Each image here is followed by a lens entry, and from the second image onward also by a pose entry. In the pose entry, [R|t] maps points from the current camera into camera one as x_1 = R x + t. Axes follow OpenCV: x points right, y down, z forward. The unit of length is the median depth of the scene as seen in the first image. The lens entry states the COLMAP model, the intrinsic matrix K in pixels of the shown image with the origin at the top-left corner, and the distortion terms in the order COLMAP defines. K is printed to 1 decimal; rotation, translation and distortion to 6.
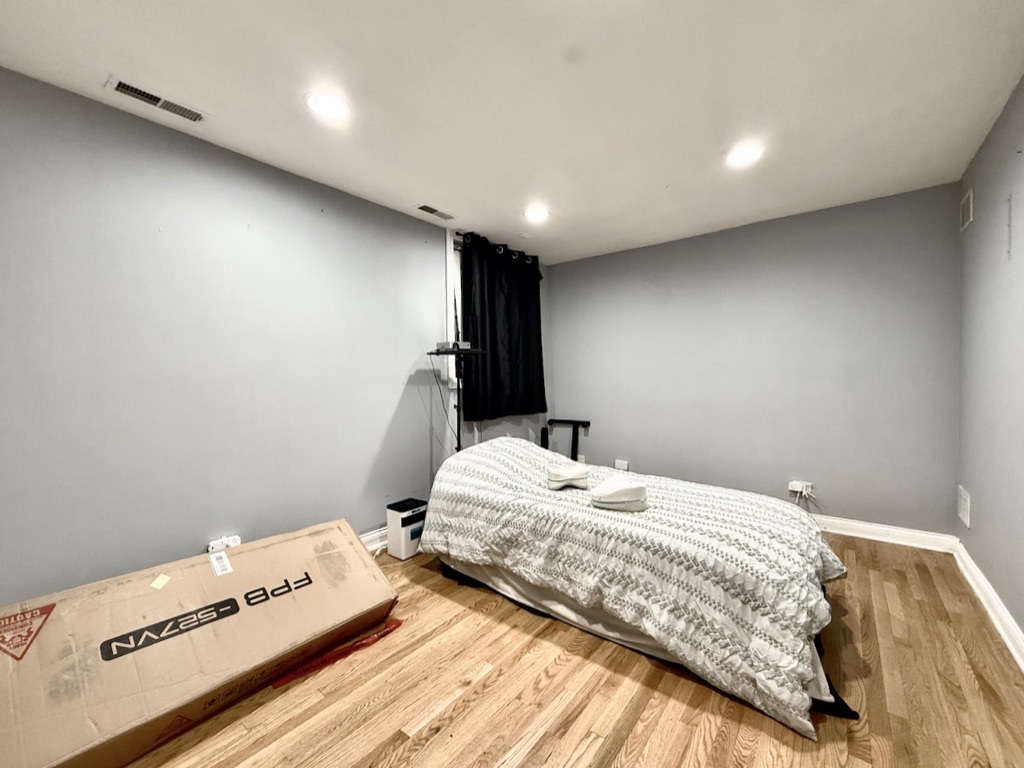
lens RADIAL K [[412.1, 0, 511.3], [0, 412.1, 378.7], [0, 0, 1]] dist [-0.000702, -0.000039]
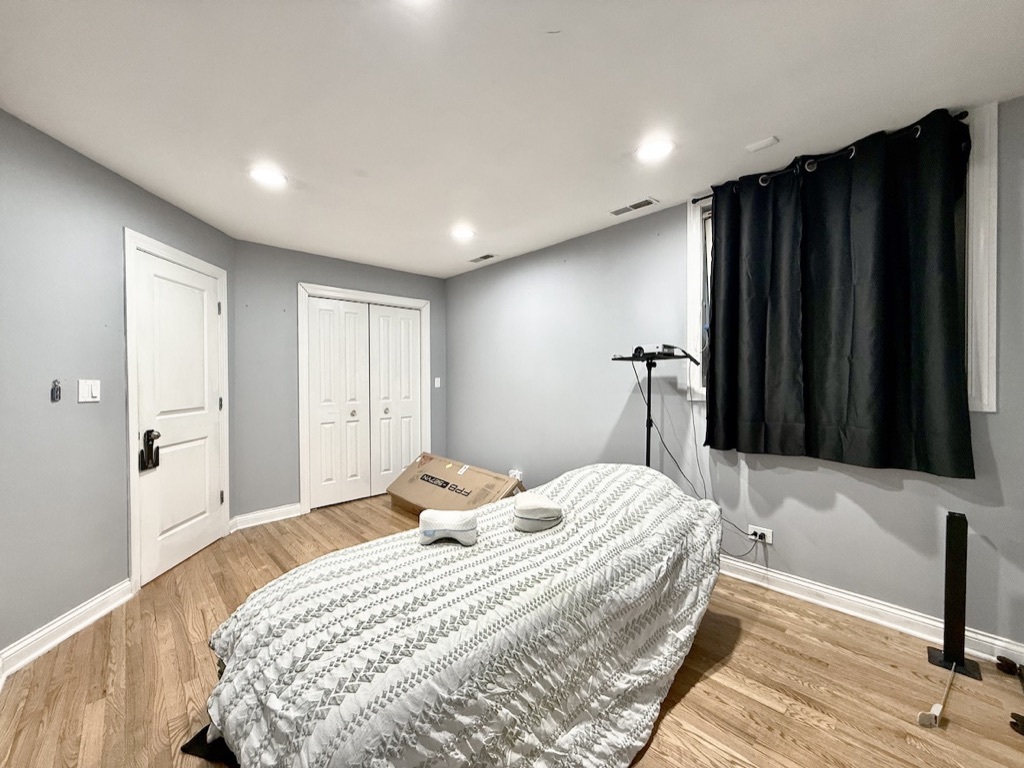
lens RADIAL K [[411.2, 0, 506.4], [0, 411.2, 386.5], [0, 0, 1]] dist [-0.002204, 0.000010]
pose [[-0.159010, -0.011278, -0.987213, 0.679044], [-0.022190, 0.999723, -0.007847, 0.011333], [0.987028, 0.020658, -0.159216, 0.763142]]
